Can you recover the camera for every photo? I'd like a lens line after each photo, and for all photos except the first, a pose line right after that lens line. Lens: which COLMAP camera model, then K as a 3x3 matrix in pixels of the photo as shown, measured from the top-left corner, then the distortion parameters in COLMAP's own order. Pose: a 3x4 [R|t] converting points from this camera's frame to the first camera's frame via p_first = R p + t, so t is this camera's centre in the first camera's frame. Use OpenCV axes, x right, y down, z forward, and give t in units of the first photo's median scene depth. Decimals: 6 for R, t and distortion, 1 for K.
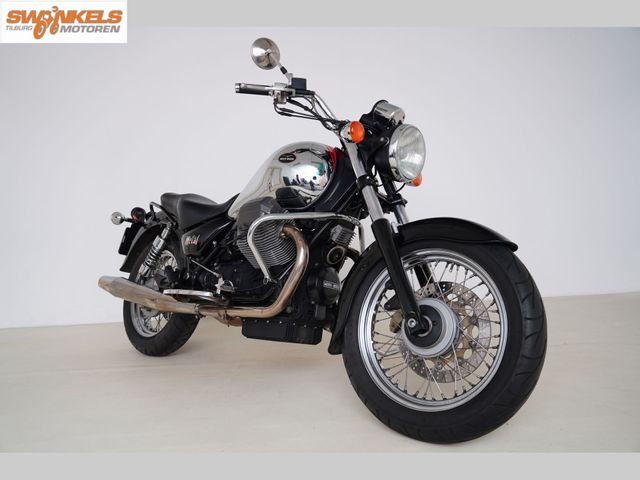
lens RADIAL K [[496.6, 0, 320.1], [0, 496.6, 241.9], [0, 0, 1]] dist [-0.000113, 0.001797]
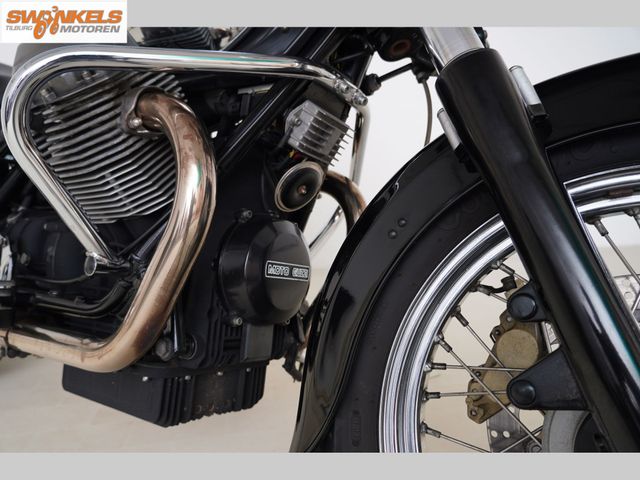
lens RADIAL K [[496.6, 0, 319.4], [0, 496.6, 242.9], [0, 0, 1]] dist [-0.000113, 0.001797]
pose [[0.994253, -0.009774, 0.106609, 0.007007], [-0.004882, 0.990648, 0.136355, 0.017370], [-0.106945, -0.136092, 0.984907, 0.646192]]
